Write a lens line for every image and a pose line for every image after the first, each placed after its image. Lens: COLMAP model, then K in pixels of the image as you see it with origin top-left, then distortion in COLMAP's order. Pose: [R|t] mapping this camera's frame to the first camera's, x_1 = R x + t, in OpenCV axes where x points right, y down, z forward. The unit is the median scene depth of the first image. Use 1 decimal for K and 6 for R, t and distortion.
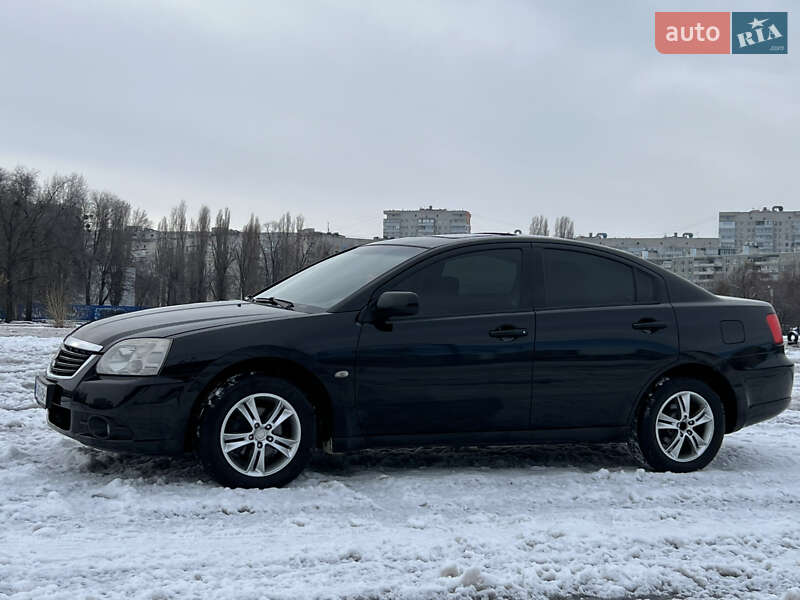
lens RADIAL K [[1154.8, 0, 408.6], [0, 1154.8, 300.4], [0, 0, 1]] dist [0.228995, -0.778905]
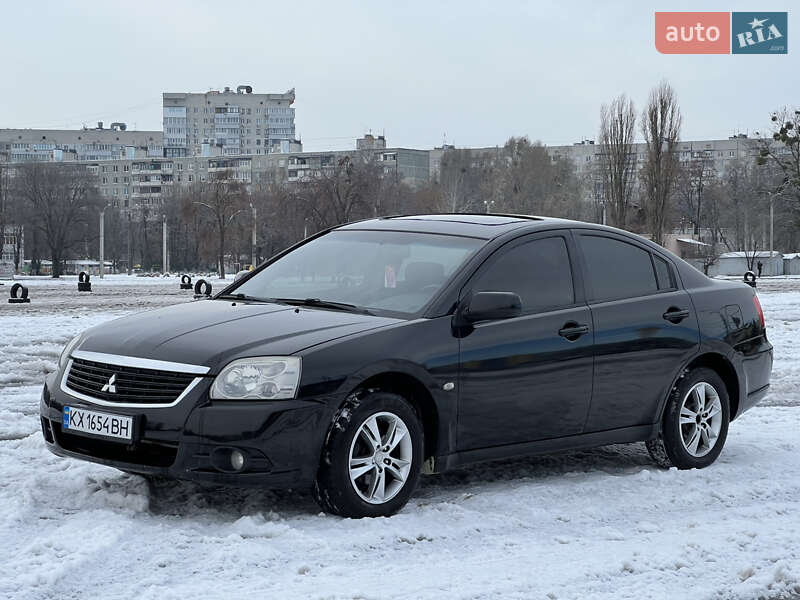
lens RADIAL K [[1806.8, 0, 386.5], [0, 1806.8, 301.1], [0, 0, 1]] dist [0.041607, 2.210522]
pose [[0.917257, -0.032937, 0.396932, -0.627716], [0.015049, 0.998729, 0.048095, -0.068004], [-0.398012, -0.038142, 0.916587, -0.263158]]
